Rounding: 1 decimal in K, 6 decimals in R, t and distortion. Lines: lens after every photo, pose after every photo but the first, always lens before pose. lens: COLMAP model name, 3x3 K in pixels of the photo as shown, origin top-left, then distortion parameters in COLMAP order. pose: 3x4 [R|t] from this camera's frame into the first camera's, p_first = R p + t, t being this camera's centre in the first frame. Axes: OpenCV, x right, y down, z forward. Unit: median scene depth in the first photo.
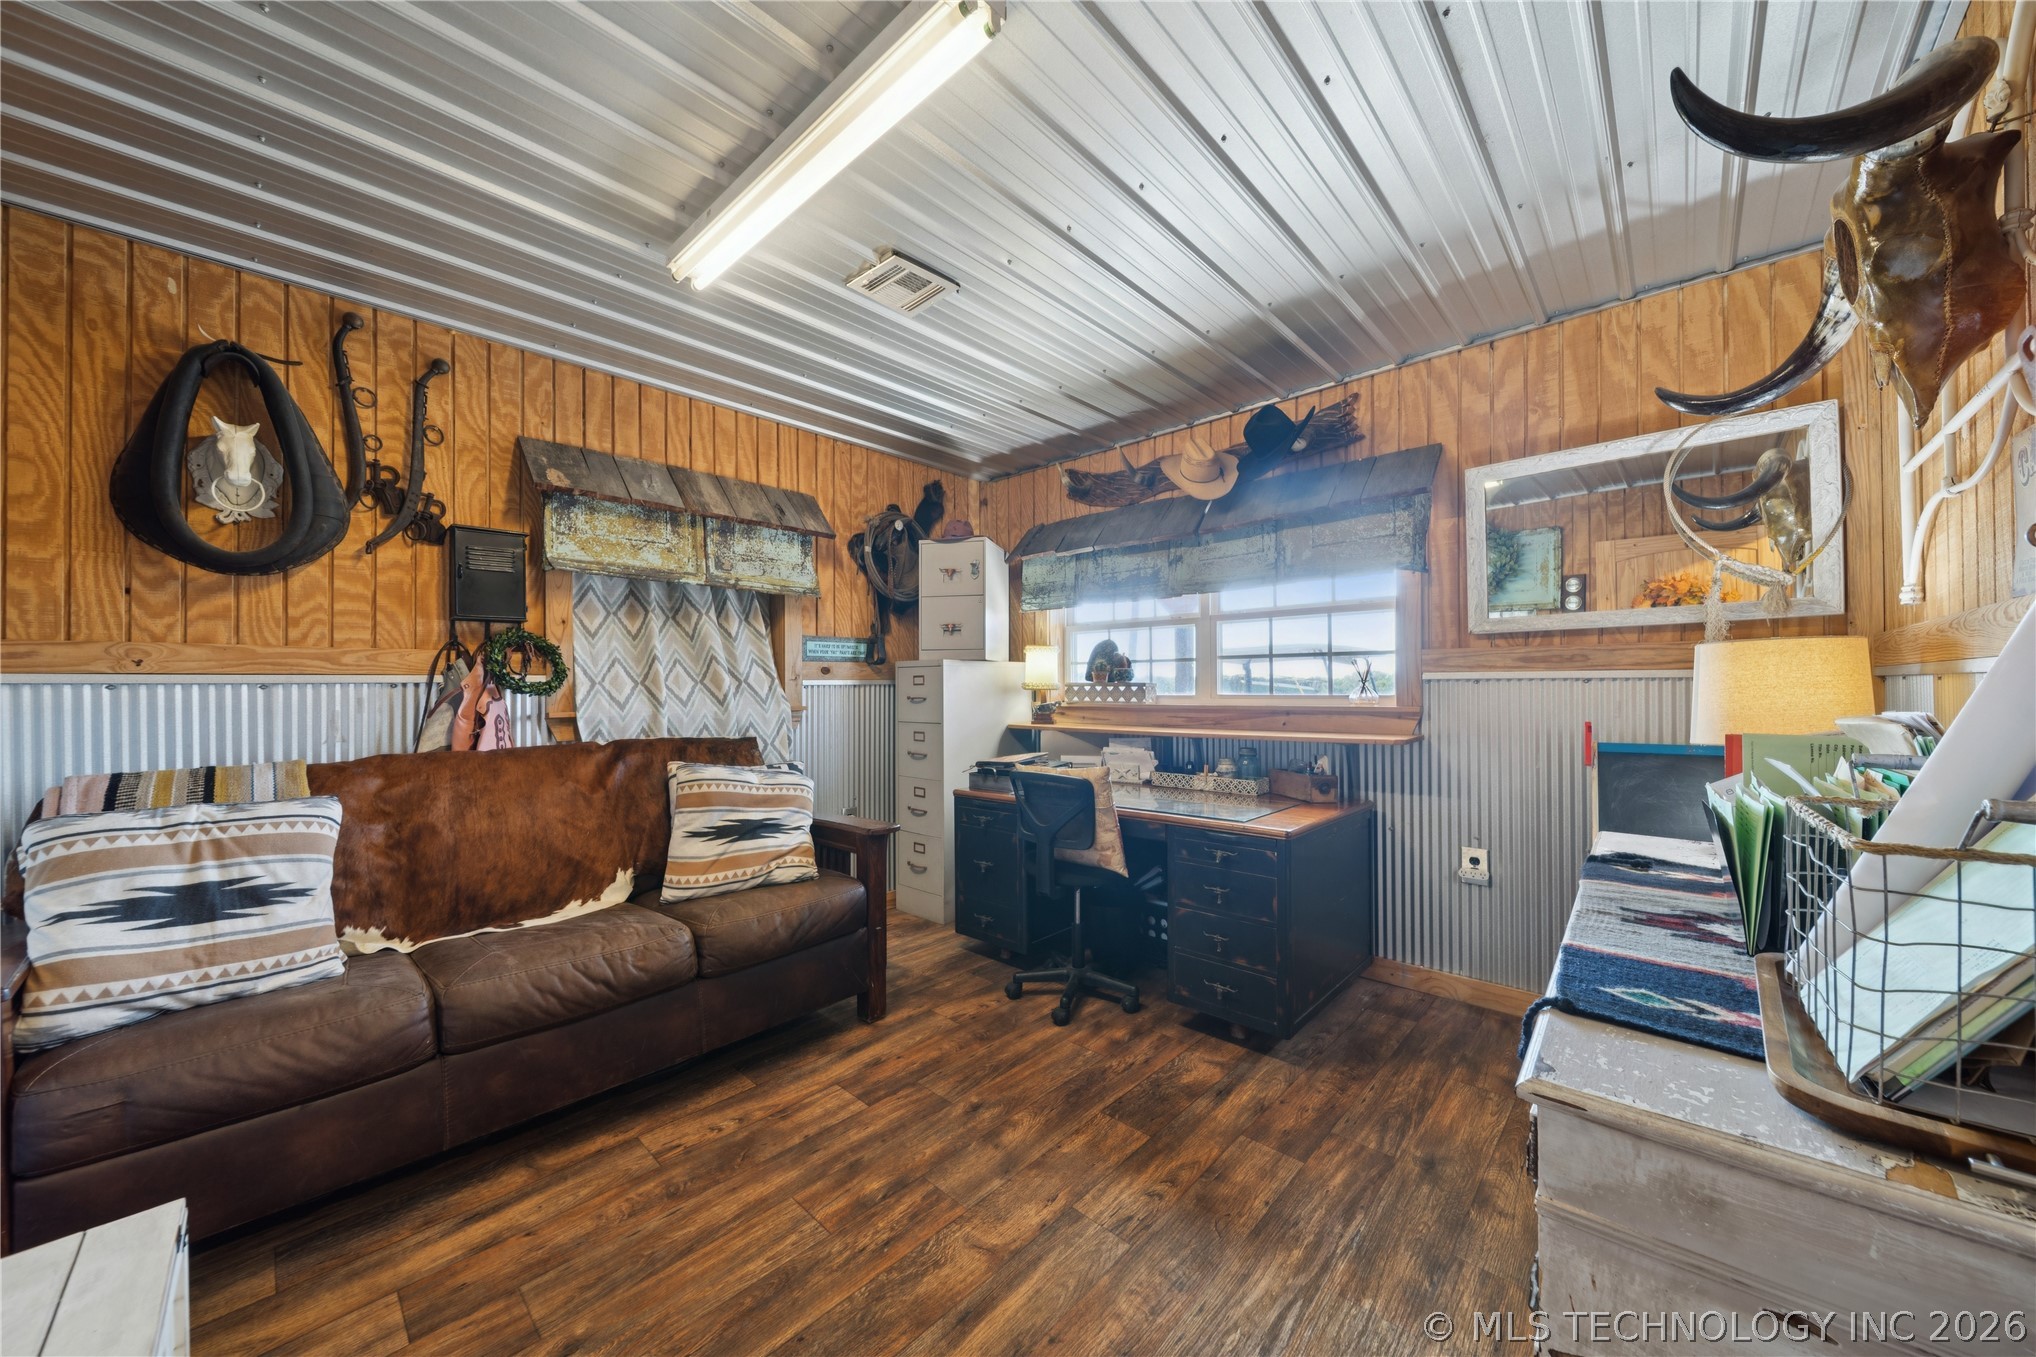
lens RADIAL K [[717.8, 0, 1023.9], [0, 717.8, 683.7], [0, 0, 1]] dist [0.002473, -0.000928]
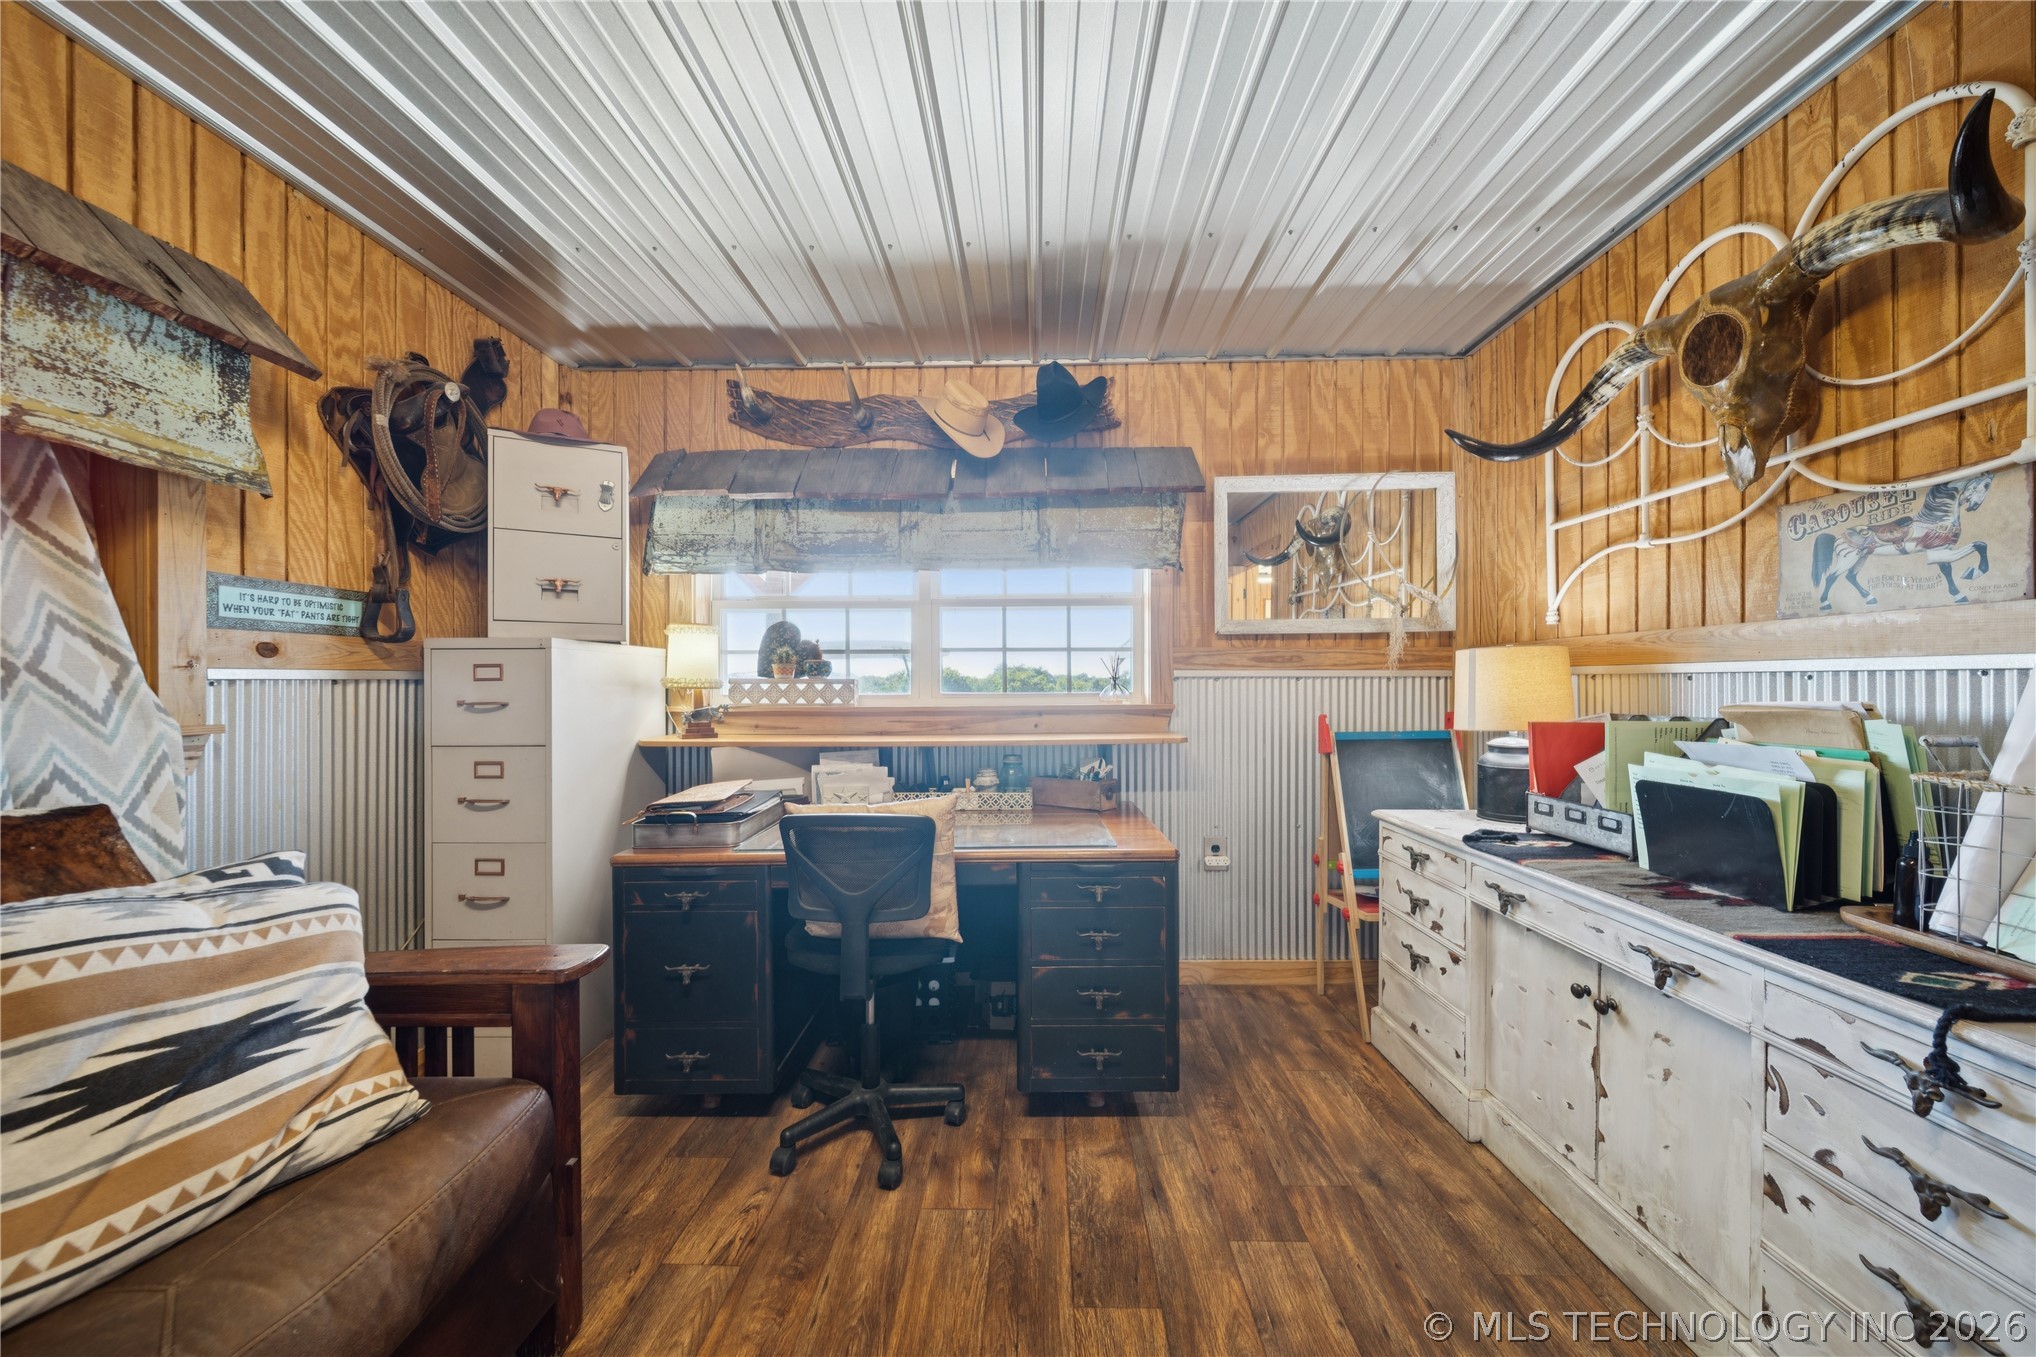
lens RADIAL K [[717.8, 0, 1007.7], [0, 717.8, 684.2], [0, 0, 1]] dist [0.002473, -0.000928]
pose [[0.747680, 0.001641, 0.664057, -0.266010], [-0.002720, 0.999996, 0.000592, 0.003904], [-0.664053, -0.002249, 0.747682, 0.361331]]
